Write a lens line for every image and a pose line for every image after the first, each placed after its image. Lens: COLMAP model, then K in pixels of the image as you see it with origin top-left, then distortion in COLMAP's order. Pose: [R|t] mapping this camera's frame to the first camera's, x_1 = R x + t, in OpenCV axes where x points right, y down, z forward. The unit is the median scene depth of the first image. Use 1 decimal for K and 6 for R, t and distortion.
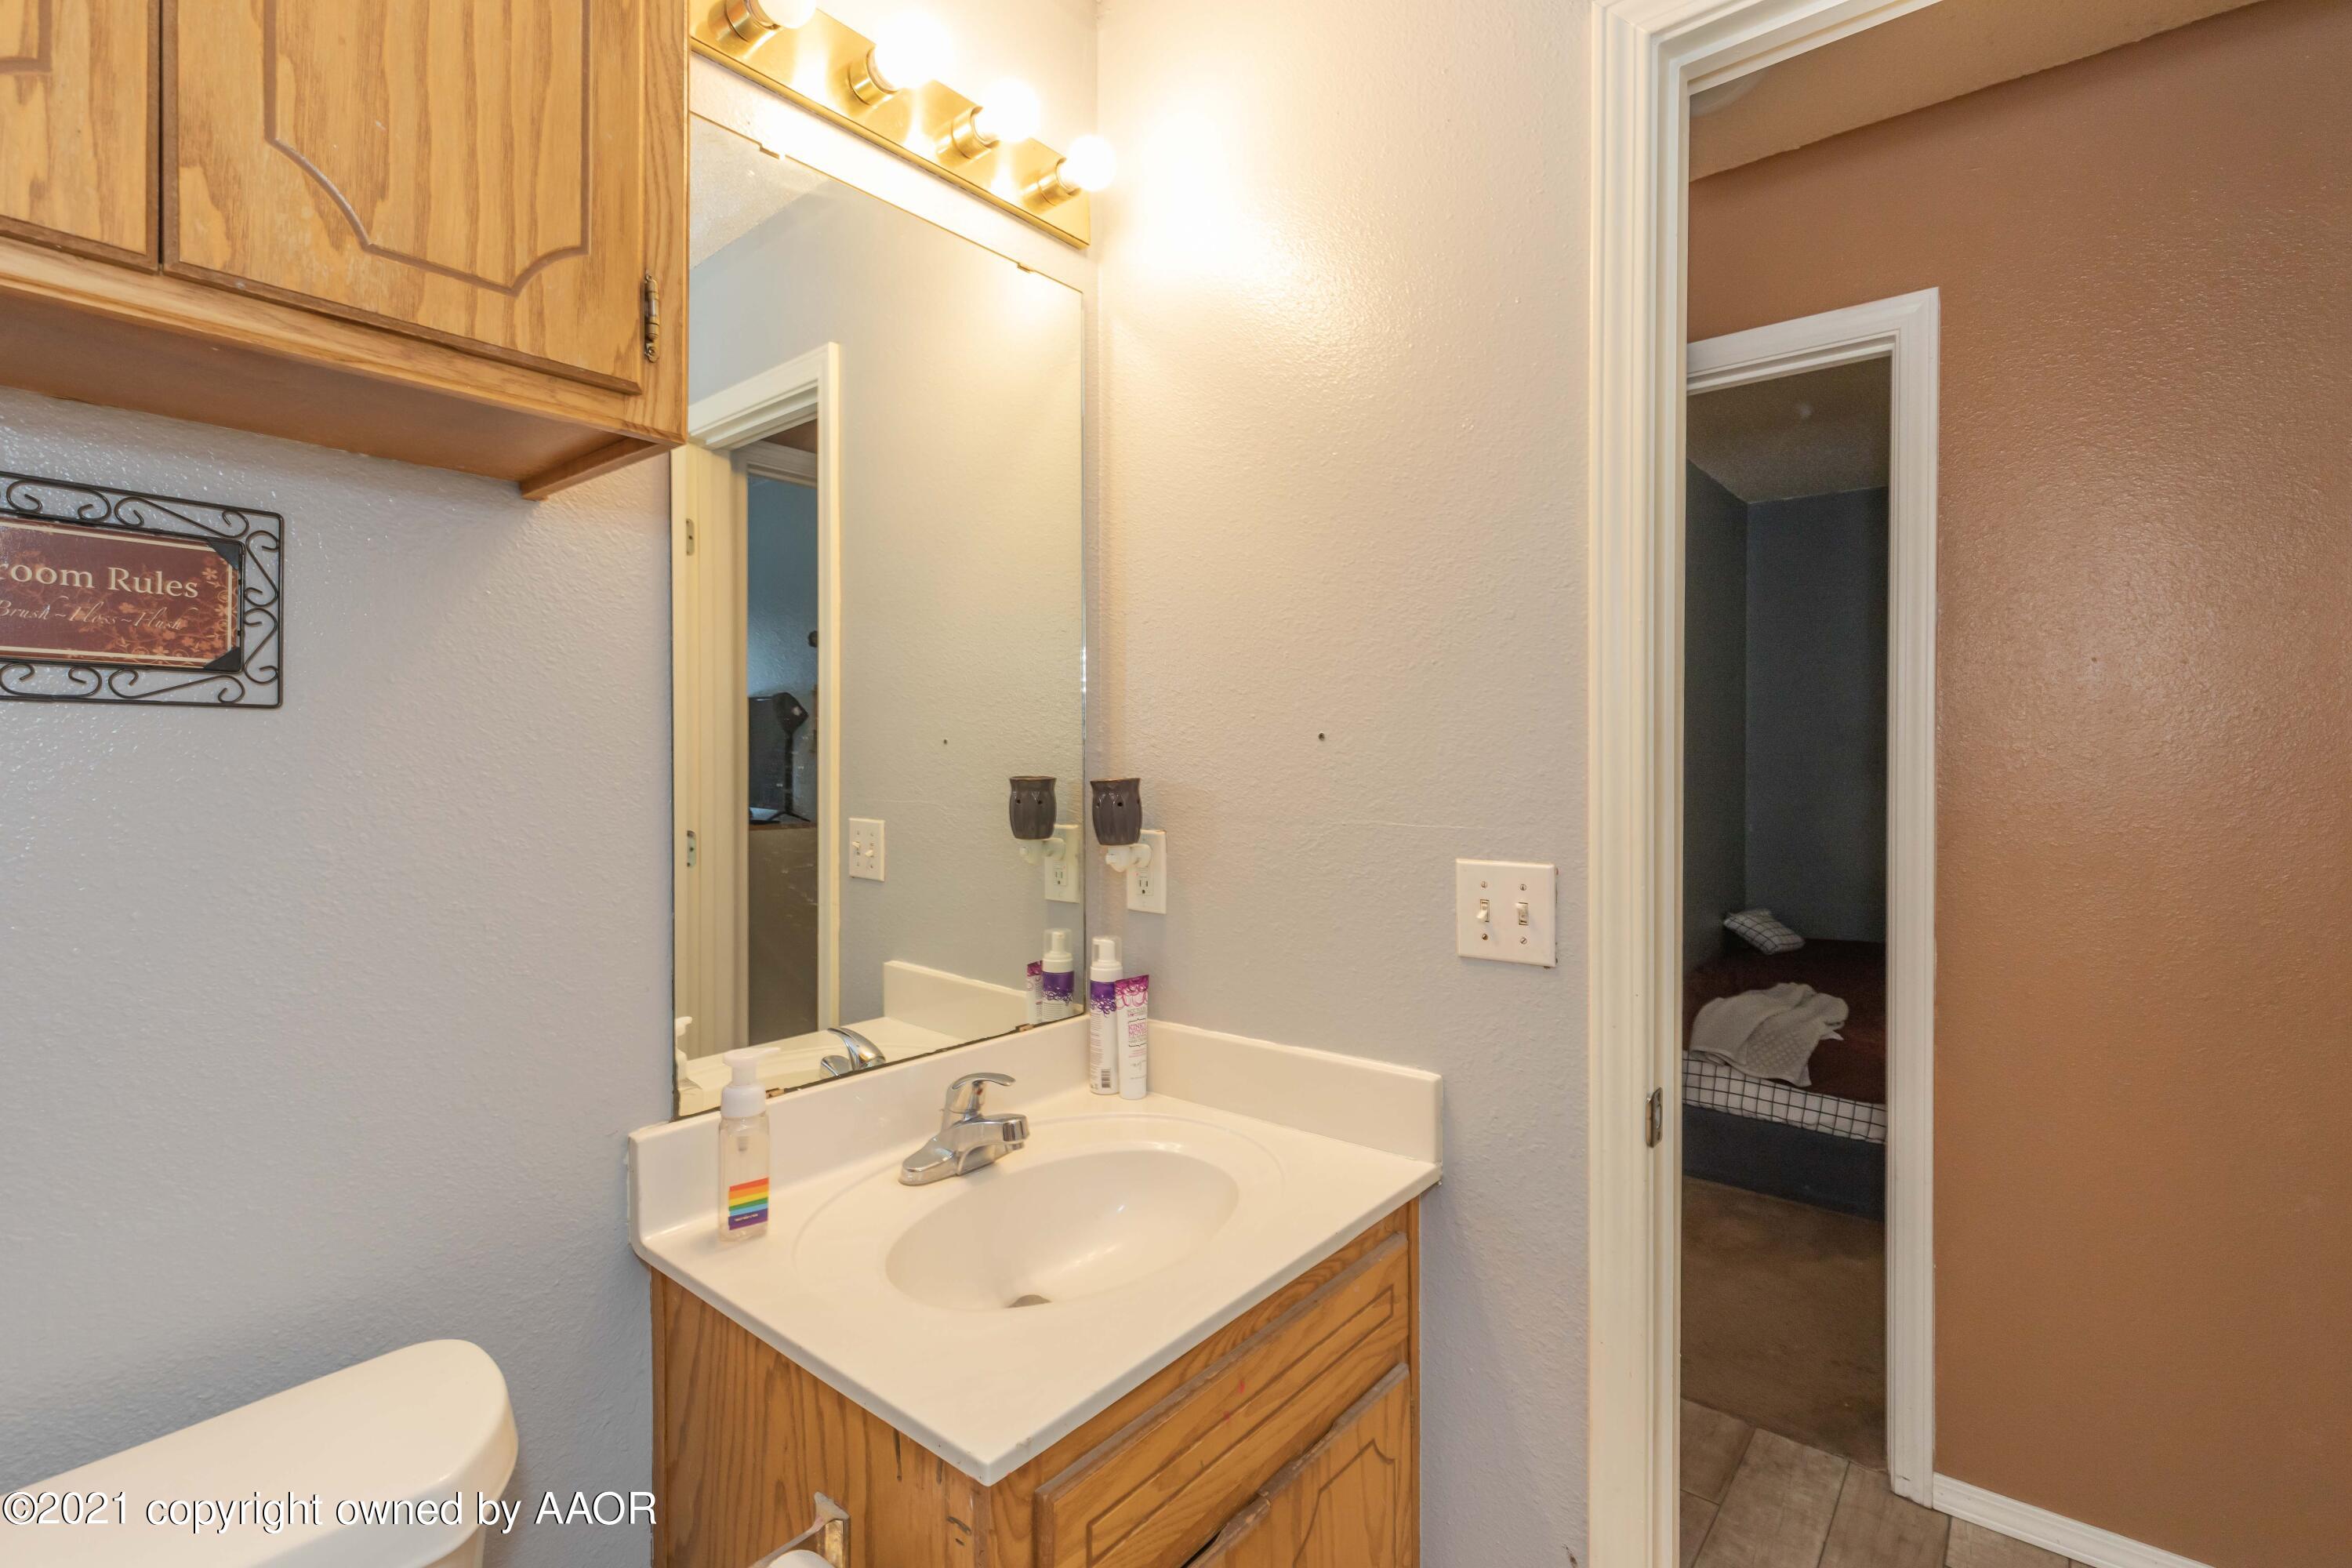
lens RADIAL K [[1068.4, 0, 1191.1], [0, 1068.4, 784.2], [0, 0, 1]] dist [0.002620, -0.000629]
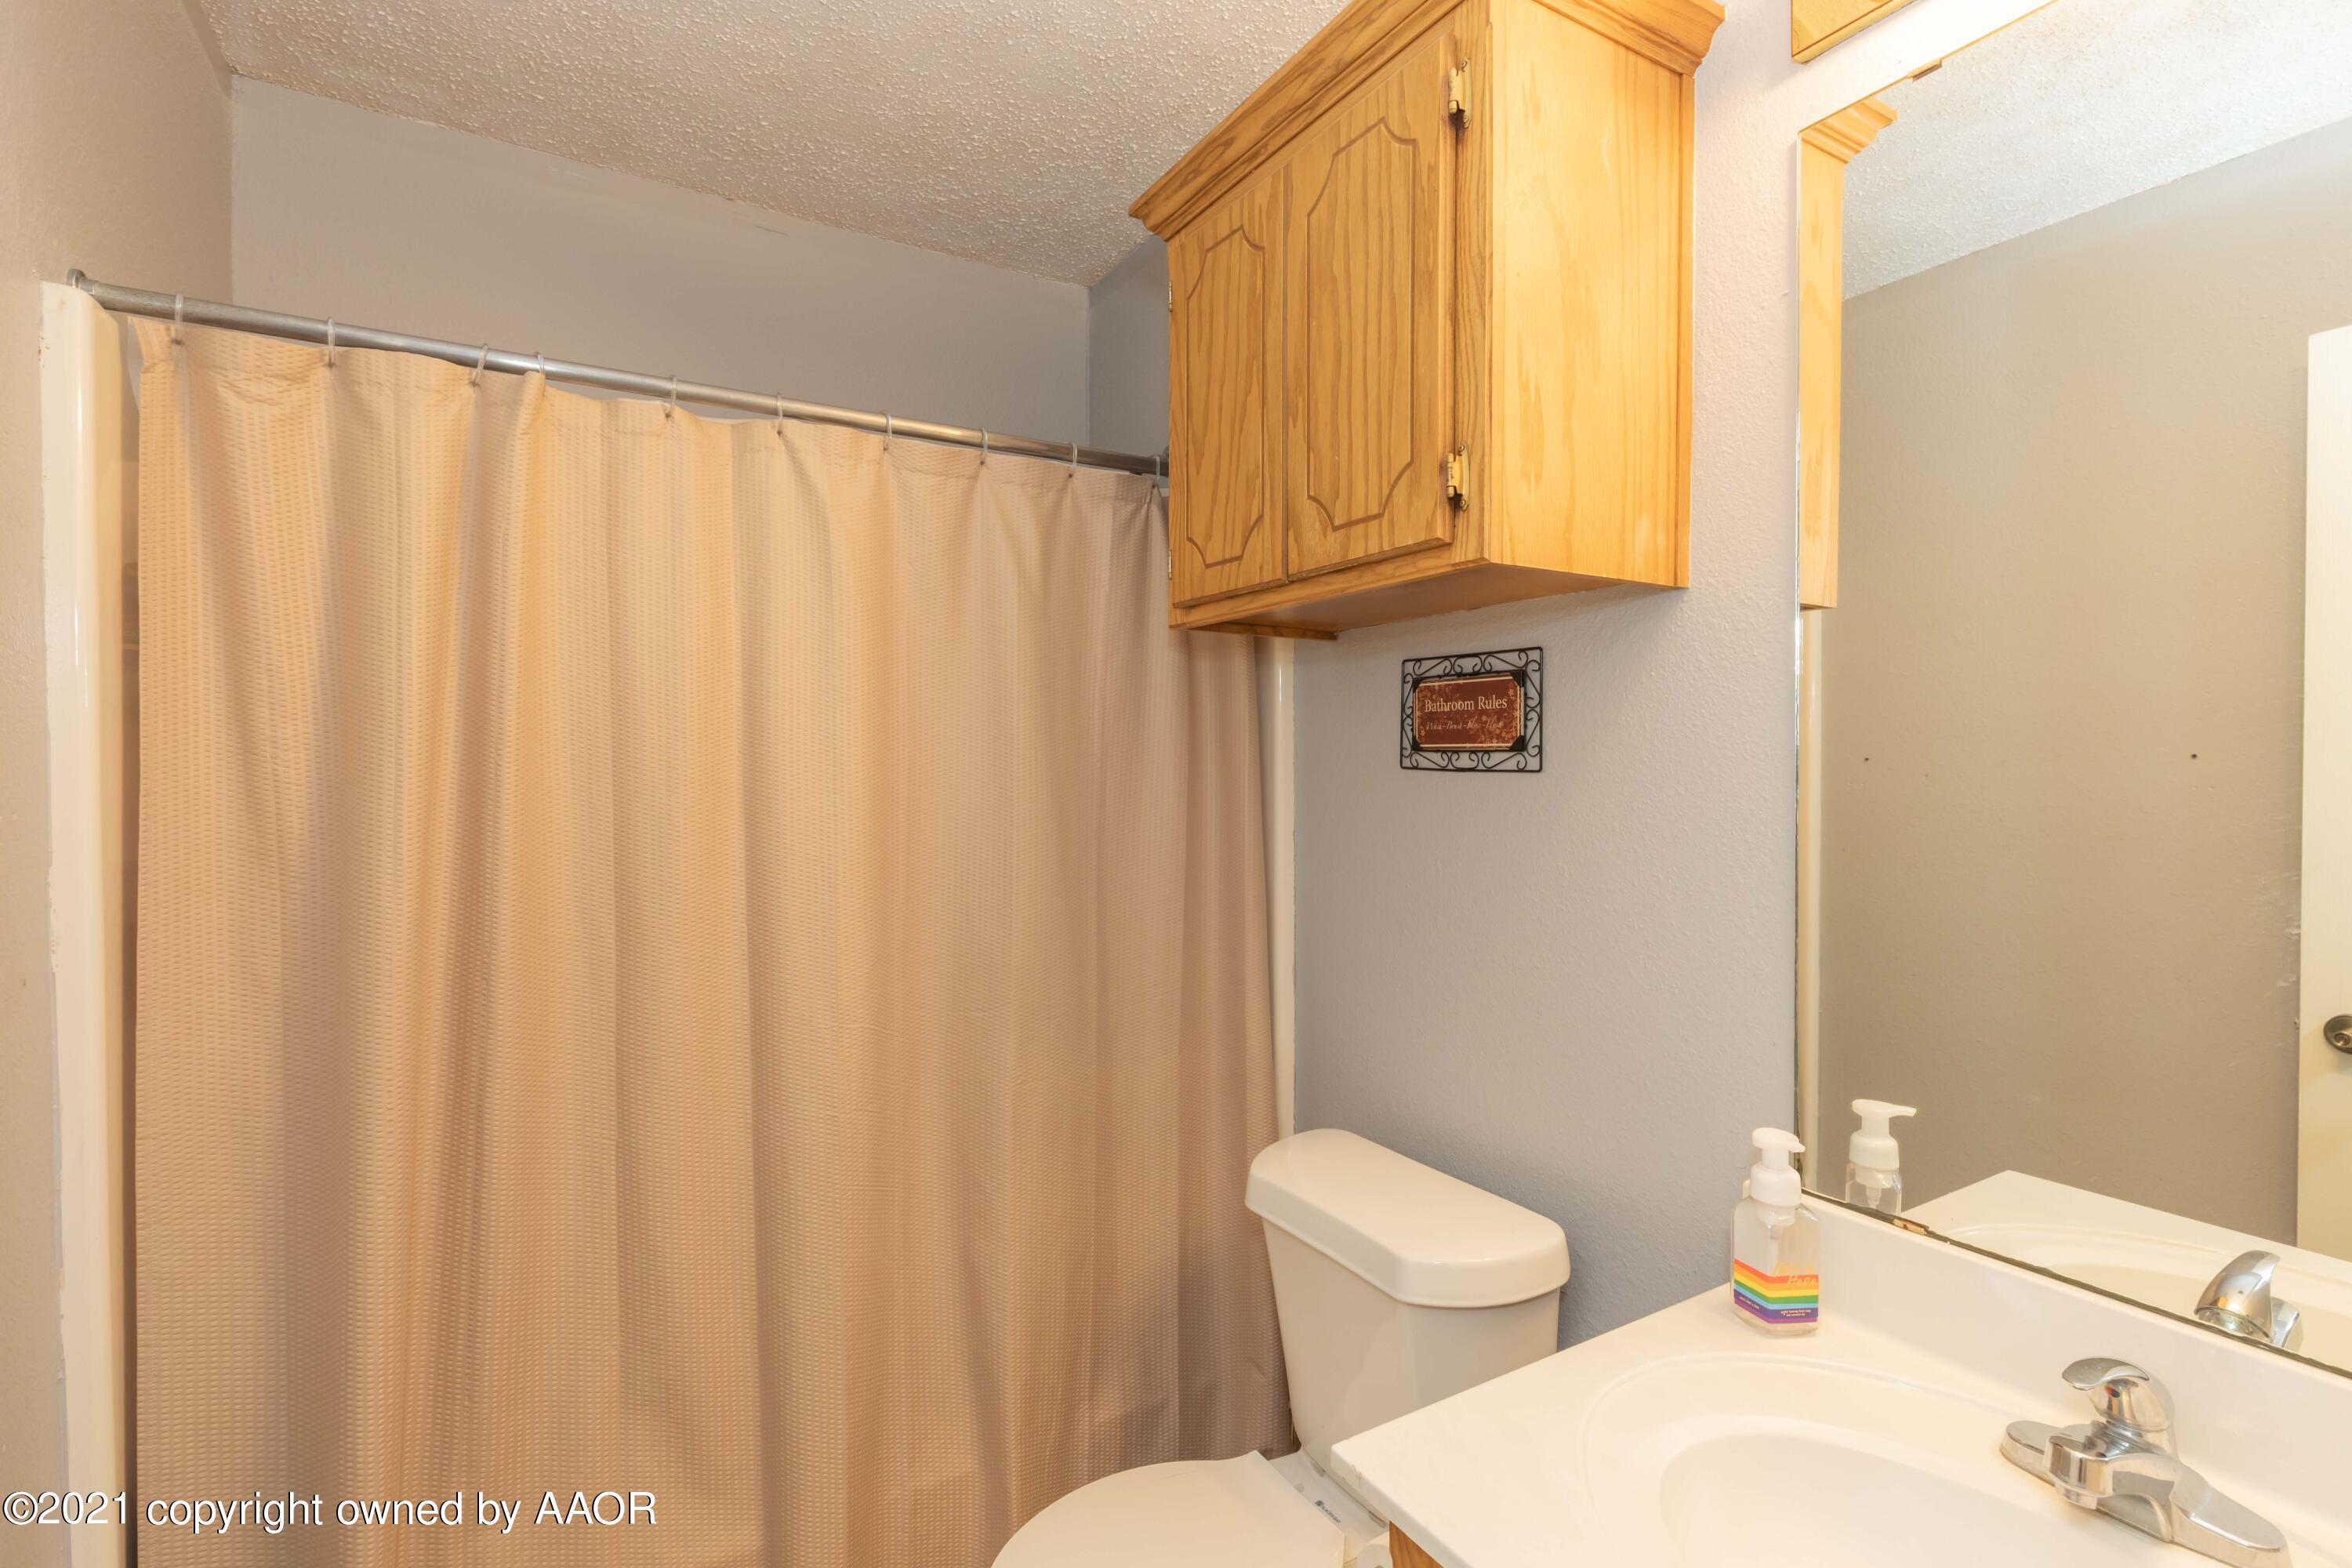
lens RADIAL K [[1068.4, 0, 1191.1], [0, 1068.4, 784.2], [0, 0, 1]] dist [0.002620, -0.000629]
pose [[-0.338203, 0.015953, -0.940938, 0.847434], [-0.023889, 0.999389, 0.025530, -0.089059], [0.940770, 0.031112, -0.337615, 1.150851]]
